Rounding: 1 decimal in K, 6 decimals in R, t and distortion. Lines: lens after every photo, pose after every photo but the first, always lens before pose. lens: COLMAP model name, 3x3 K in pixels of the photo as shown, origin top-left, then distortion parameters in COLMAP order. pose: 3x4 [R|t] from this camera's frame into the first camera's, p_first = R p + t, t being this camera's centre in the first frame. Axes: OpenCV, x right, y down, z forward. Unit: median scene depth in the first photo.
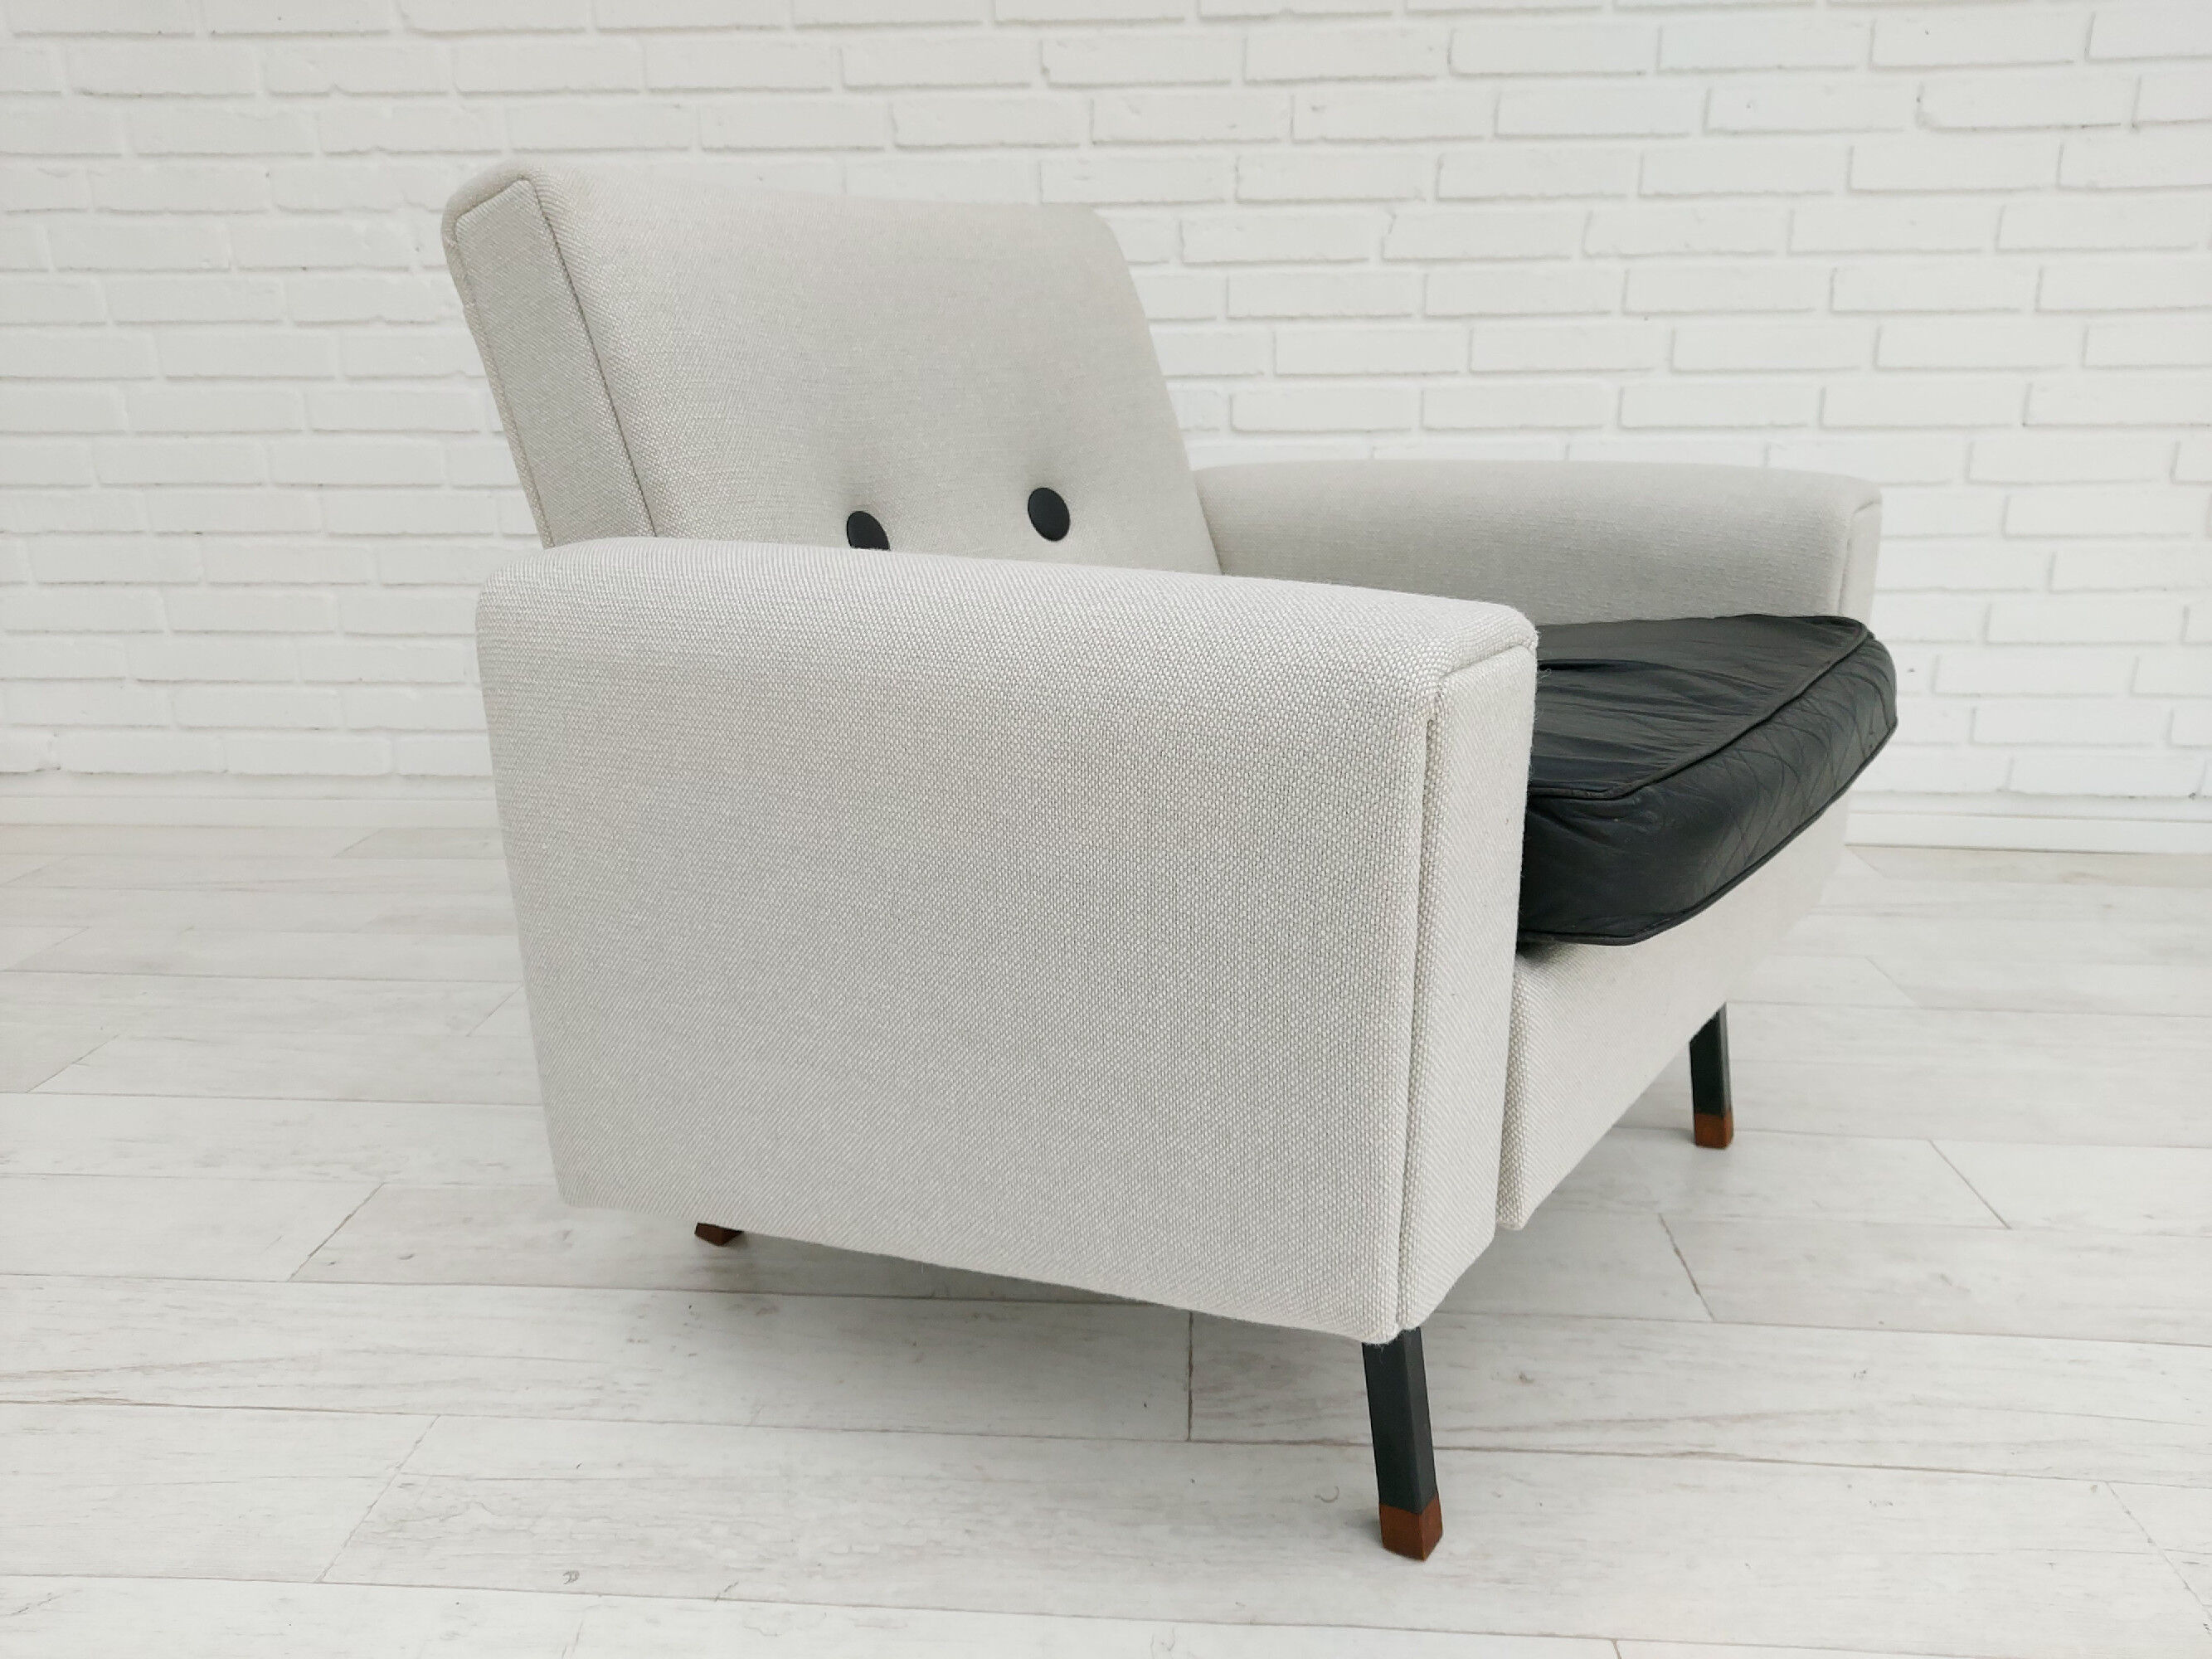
lens RADIAL K [[1615.9, 0, 1095.7], [0, 1615.9, 837.0], [0, 0, 1]] dist [0.037583, -0.033202]
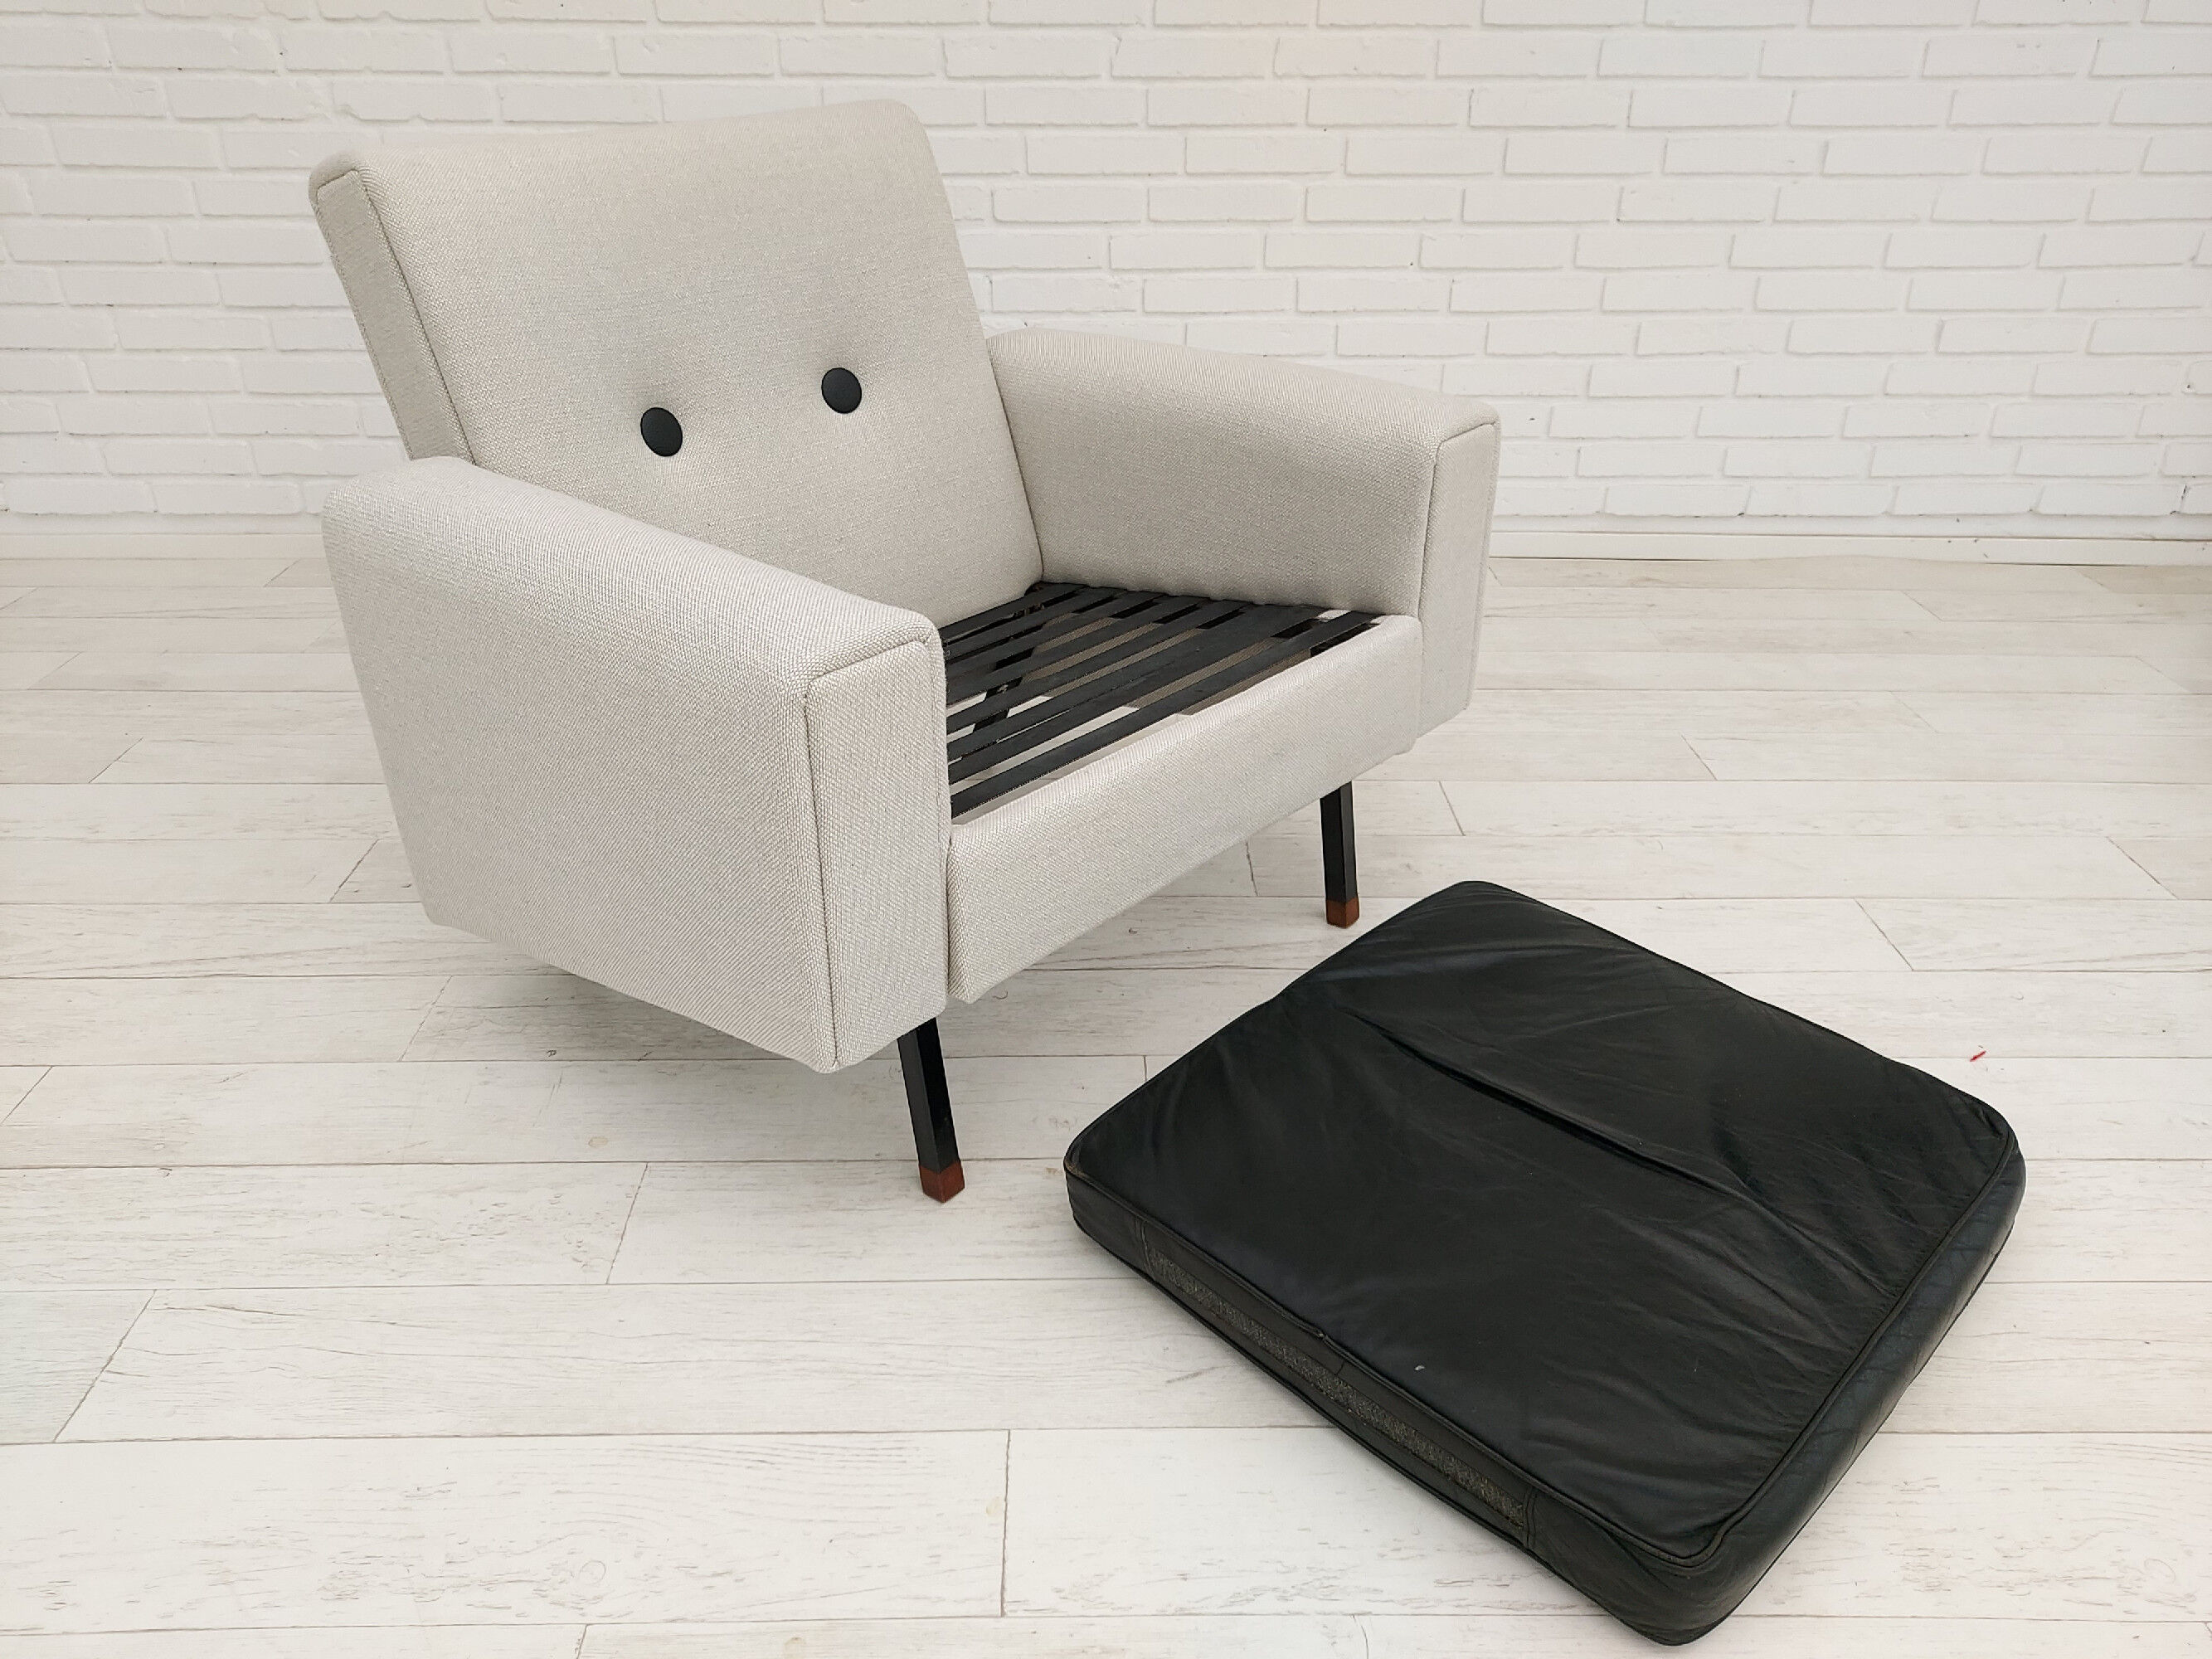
lens RADIAL K [[1615.9, 0, 1095.7], [0, 1615.9, 837.0], [0, 0, 1]] dist [0.037583, -0.033202]
pose [[0.996694, -0.029281, 0.075787, 0.056620], [0.013147, 0.978631, 0.205202, -0.050043], [-0.080176, -0.203528, 0.975781, -0.299037]]
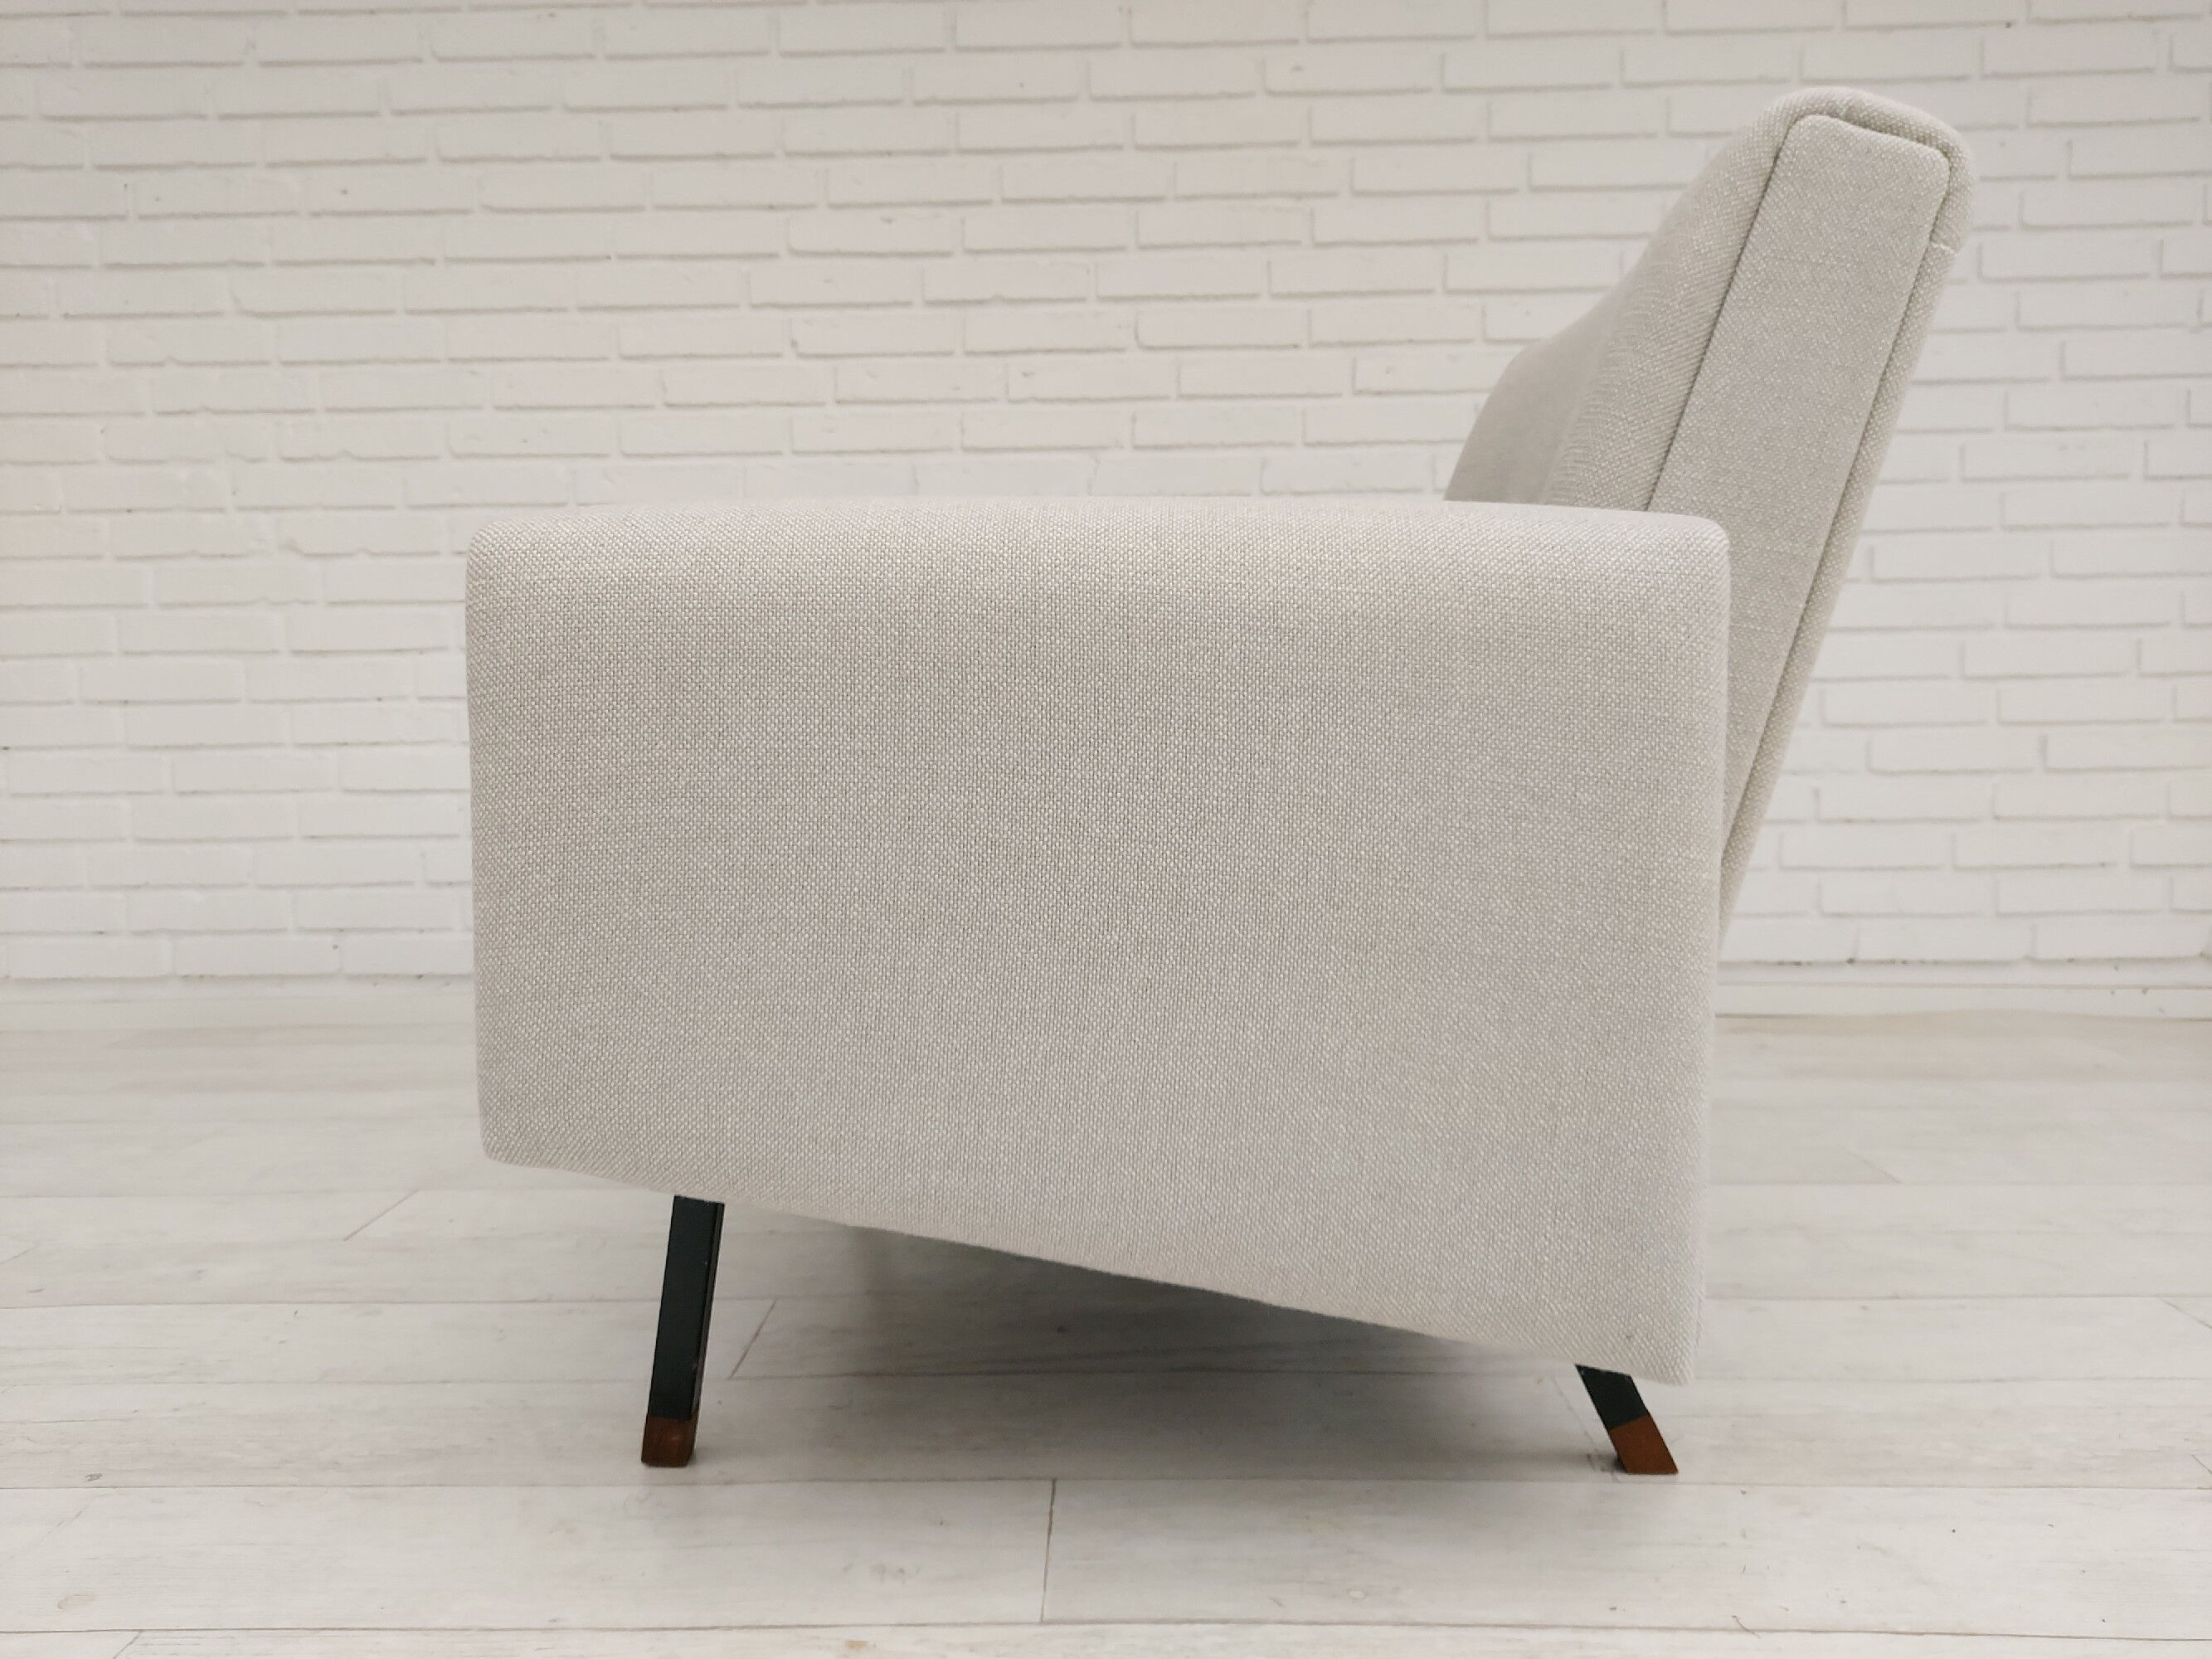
lens RADIAL K [[1621.0, 0, 1095.4], [0, 1621.0, 837.2], [0, 0, 1]] dist [0.040461, -0.042055]
pose [[0.998967, -0.010361, 0.044247, 0.127634], [0.019782, 0.975713, -0.218157, 0.131523], [-0.040912, 0.218807, 0.974910, -0.068771]]
